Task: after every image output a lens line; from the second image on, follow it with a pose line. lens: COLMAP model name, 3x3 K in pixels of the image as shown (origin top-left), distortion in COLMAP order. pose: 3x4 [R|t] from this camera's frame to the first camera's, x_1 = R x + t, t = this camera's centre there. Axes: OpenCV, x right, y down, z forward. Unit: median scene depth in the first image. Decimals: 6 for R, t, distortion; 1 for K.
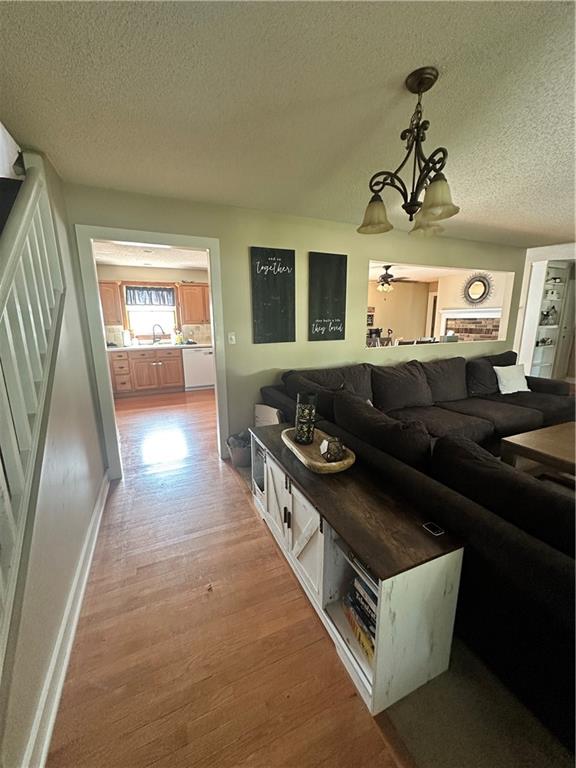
lens RADIAL K [[304.8, 0, 289.5], [0, 304.8, 384.4], [0, 0, 1]] dist [-0.003563, 0.000698]
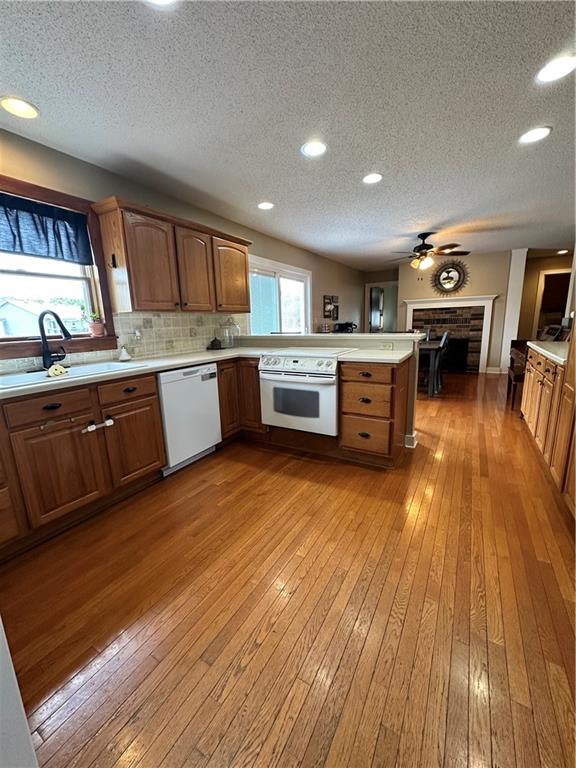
lens RADIAL K [[304.8, 0, 288.1], [0, 304.8, 385.0], [0, 0, 1]] dist [-0.003563, 0.000698]
pose [[0.819571, -0.133978, 0.557094, -0.427939], [0.143730, 0.989263, 0.026464, -0.087358], [-0.554658, 0.058381, 0.830028, 0.584430]]
